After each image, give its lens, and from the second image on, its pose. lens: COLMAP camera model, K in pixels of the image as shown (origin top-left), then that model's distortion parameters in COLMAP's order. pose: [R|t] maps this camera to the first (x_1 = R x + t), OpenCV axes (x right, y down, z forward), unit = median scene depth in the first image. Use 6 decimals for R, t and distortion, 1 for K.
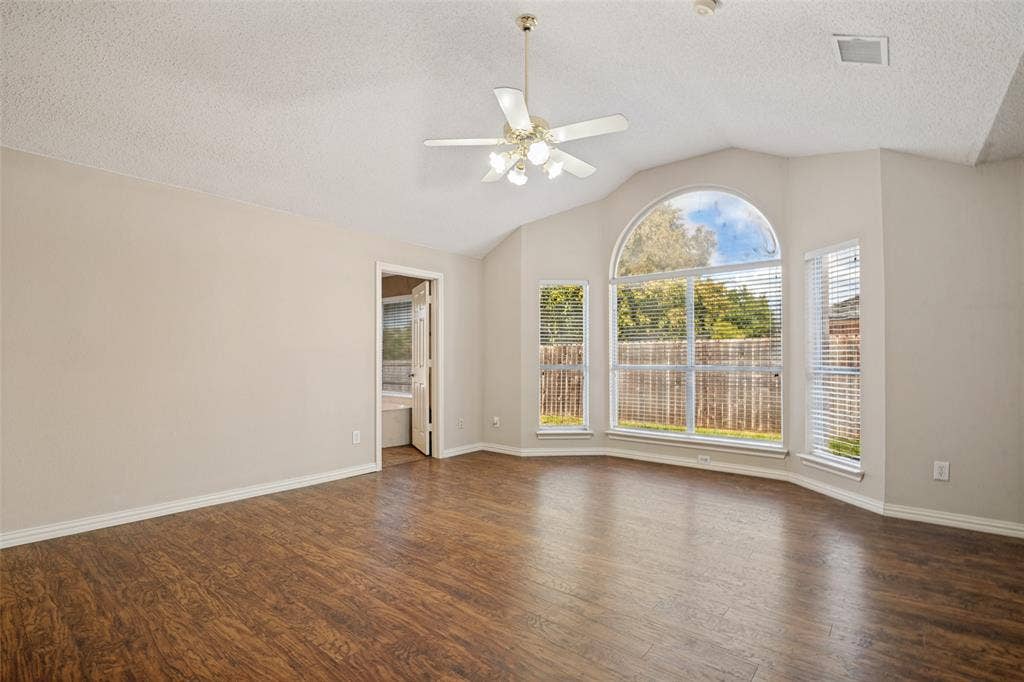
lens RADIAL K [[475.6, 0, 507.8], [0, 475.6, 345.1], [0, 0, 1]] dist [-0.015093, 0.000173]
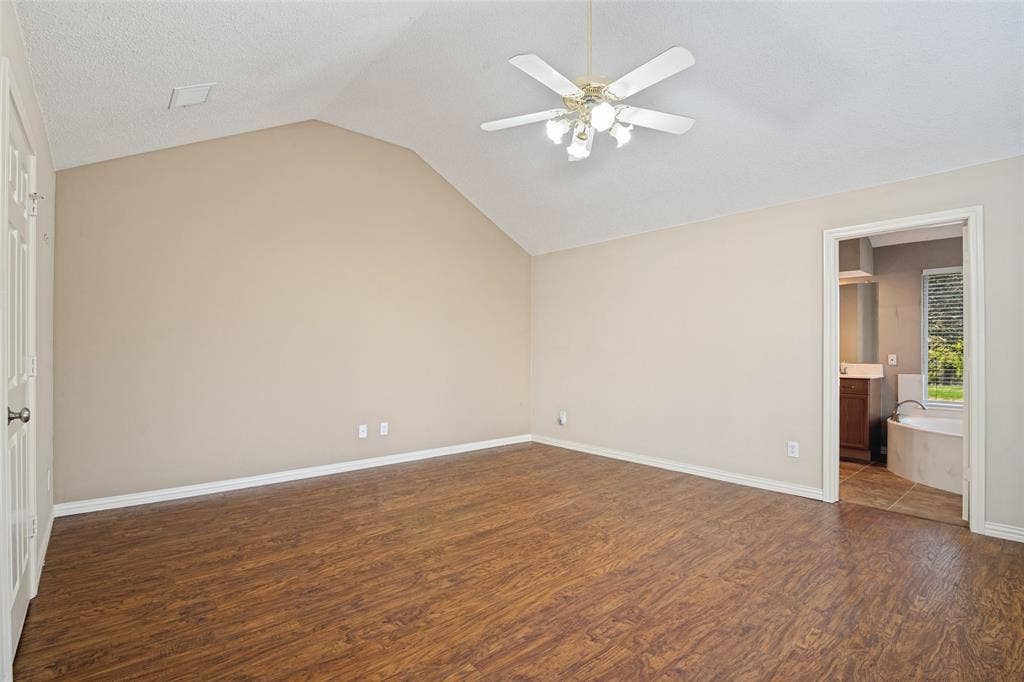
lens RADIAL K [[475.6, 0, 507.8], [0, 475.6, 345.1], [0, 0, 1]] dist [-0.015093, 0.000173]
pose [[-0.135172, -0.008469, -0.990786, 0.933339], [0.021031, 0.999714, -0.011415, 0.005170], [0.990599, -0.022380, -0.134955, 0.952885]]
